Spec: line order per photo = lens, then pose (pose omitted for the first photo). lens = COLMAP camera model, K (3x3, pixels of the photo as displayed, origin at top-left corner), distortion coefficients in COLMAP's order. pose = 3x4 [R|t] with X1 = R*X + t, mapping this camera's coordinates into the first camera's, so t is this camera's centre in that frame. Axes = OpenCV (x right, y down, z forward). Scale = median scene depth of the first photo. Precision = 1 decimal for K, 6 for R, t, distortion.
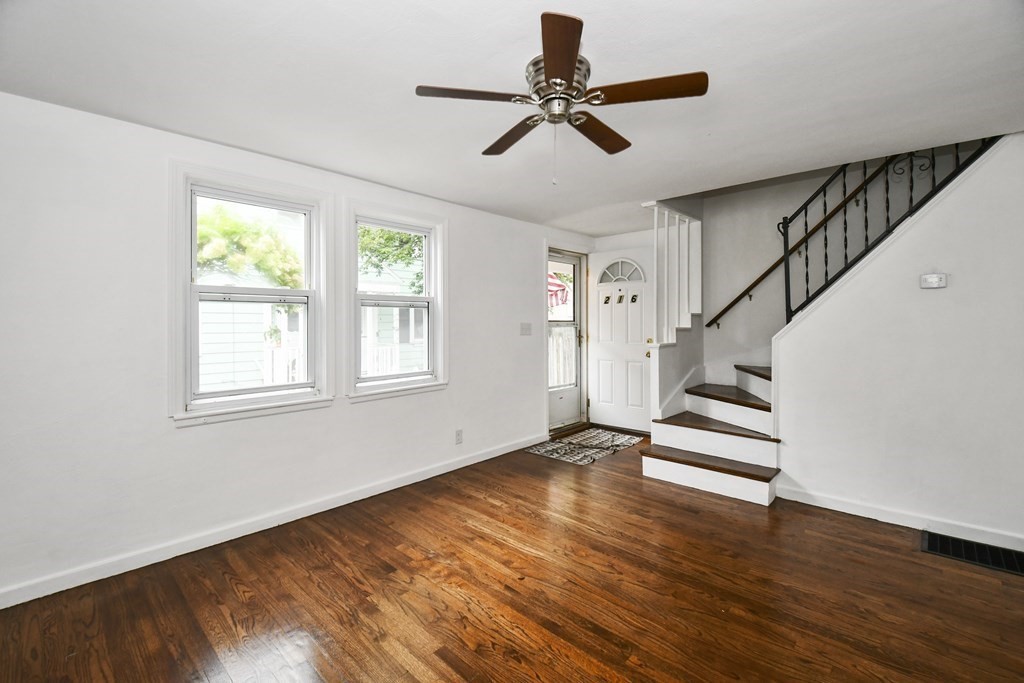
lens RADIAL K [[449.9, 0, 520.3], [0, 449.9, 317.2], [0, 0, 1]] dist [0.002765, -0.001009]
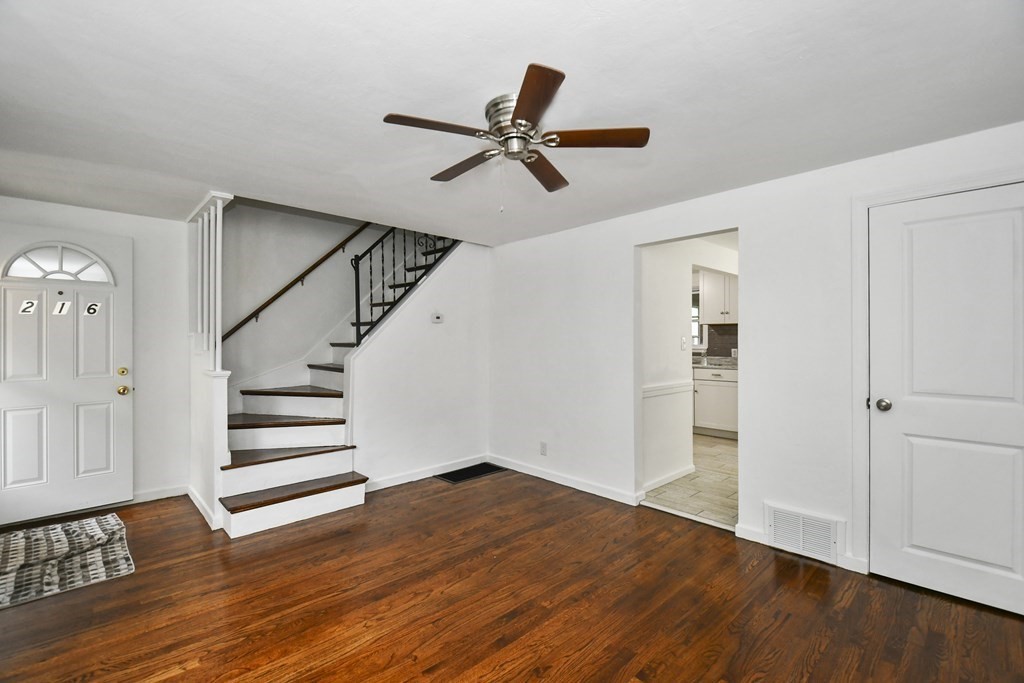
lens RADIAL K [[447.5, 0, 506.8], [0, 447.5, 327.2], [0, 0, 1]] dist [0.012834, -0.011097]
pose [[0.078650, 0.032529, 0.996371, -0.744427], [-0.007361, 0.999459, -0.032049, 0.003660], [-0.996875, -0.004813, 0.078847, 0.702612]]
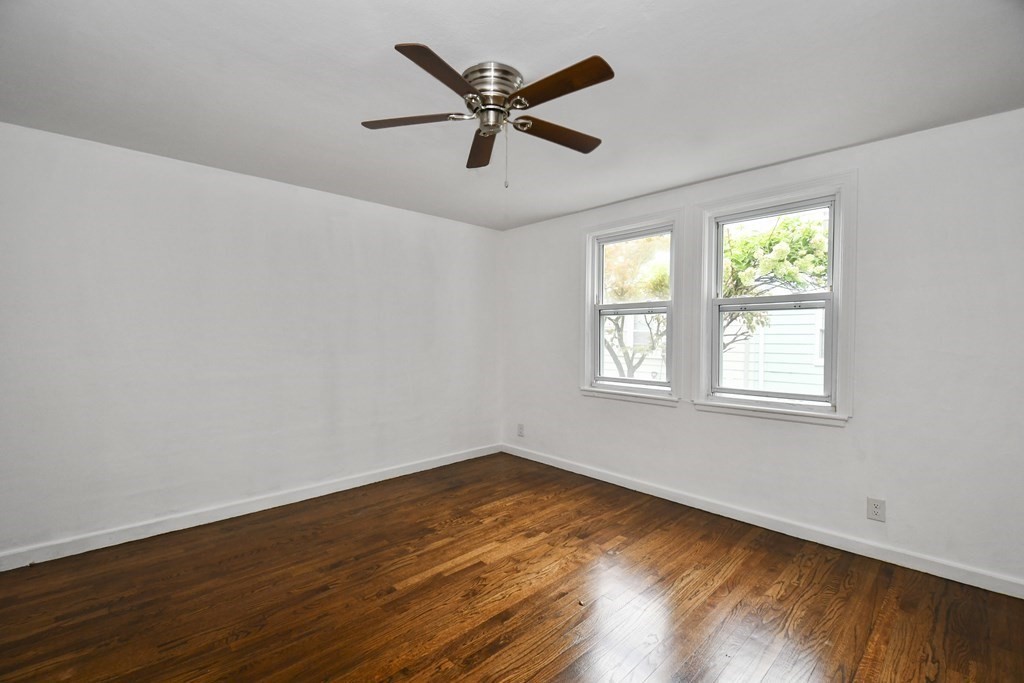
lens RADIAL K [[453.9, 0, 504.0], [0, 453.9, 331.9], [0, 0, 1]] dist [0.016677, -0.011273]
pose [[-0.074743, 0.001353, -0.997202, 0.861465], [0.004022, 0.999991, 0.001055, 0.019903], [0.997195, -0.003932, -0.074748, 0.833162]]
